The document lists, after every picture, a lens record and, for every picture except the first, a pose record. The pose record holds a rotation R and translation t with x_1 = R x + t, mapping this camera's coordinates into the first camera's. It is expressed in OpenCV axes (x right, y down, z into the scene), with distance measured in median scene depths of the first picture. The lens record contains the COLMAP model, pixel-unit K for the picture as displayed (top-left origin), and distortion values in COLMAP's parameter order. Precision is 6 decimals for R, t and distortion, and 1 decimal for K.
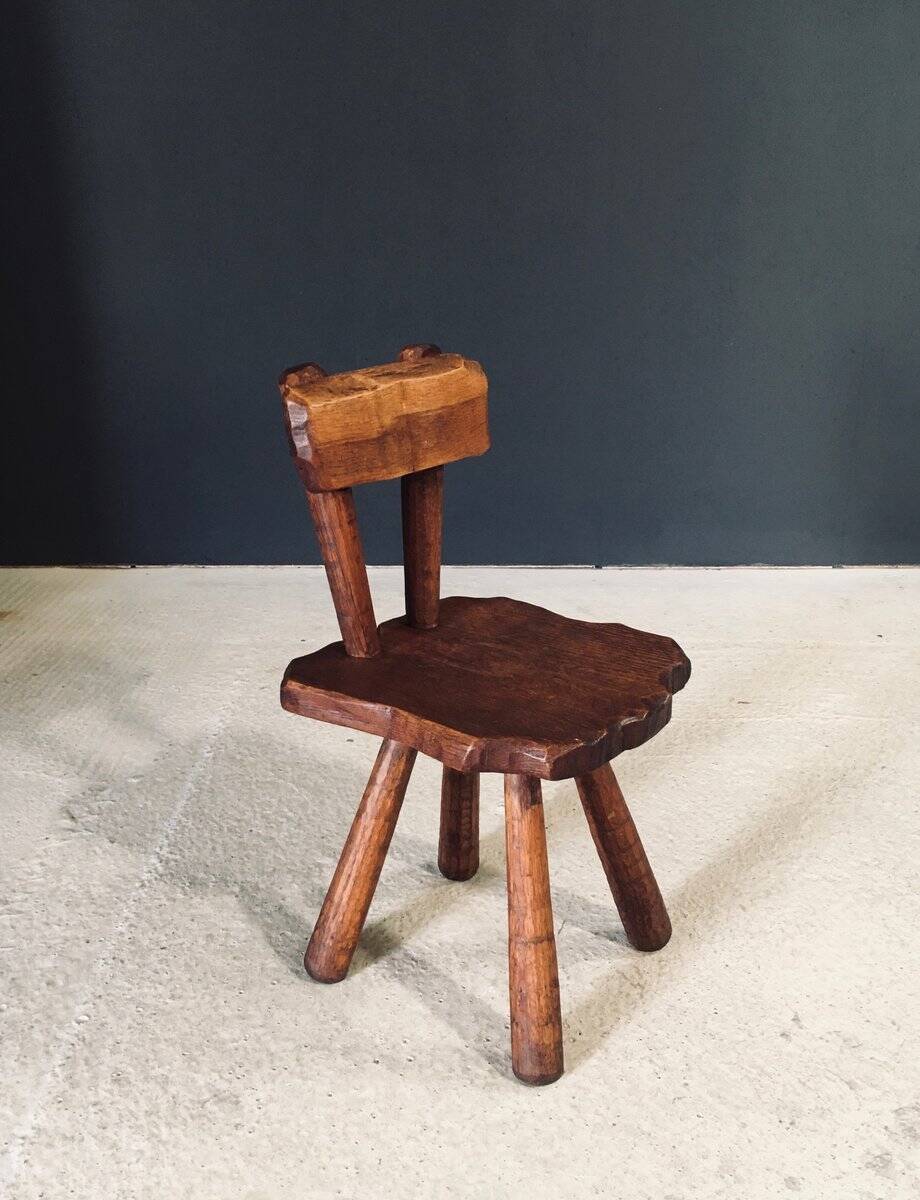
lens RADIAL K [[1112.1, 0, 453.0], [0, 1112.1, 619.9], [0, 0, 1]] dist [0.008081, 0.000000]
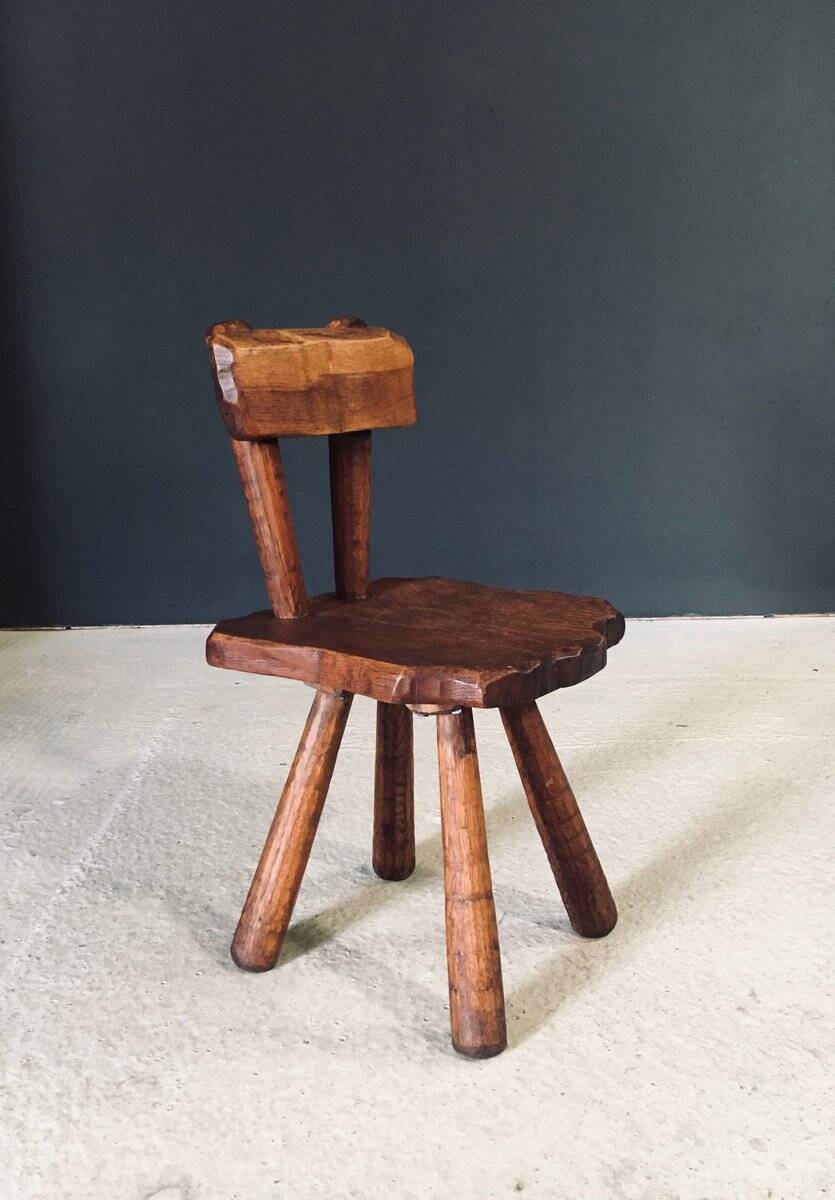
lens RADIAL K [[1095.2, 0, 402.6], [0, 1095.2, 616.9], [0, 0, 1]] dist [0.011741, 0.000000]
pose [[0.999829, -0.015663, 0.009816, 0.007961], [0.016800, 0.991484, -0.129143, 0.159980], [-0.007709, 0.129286, 0.991577, 0.040660]]
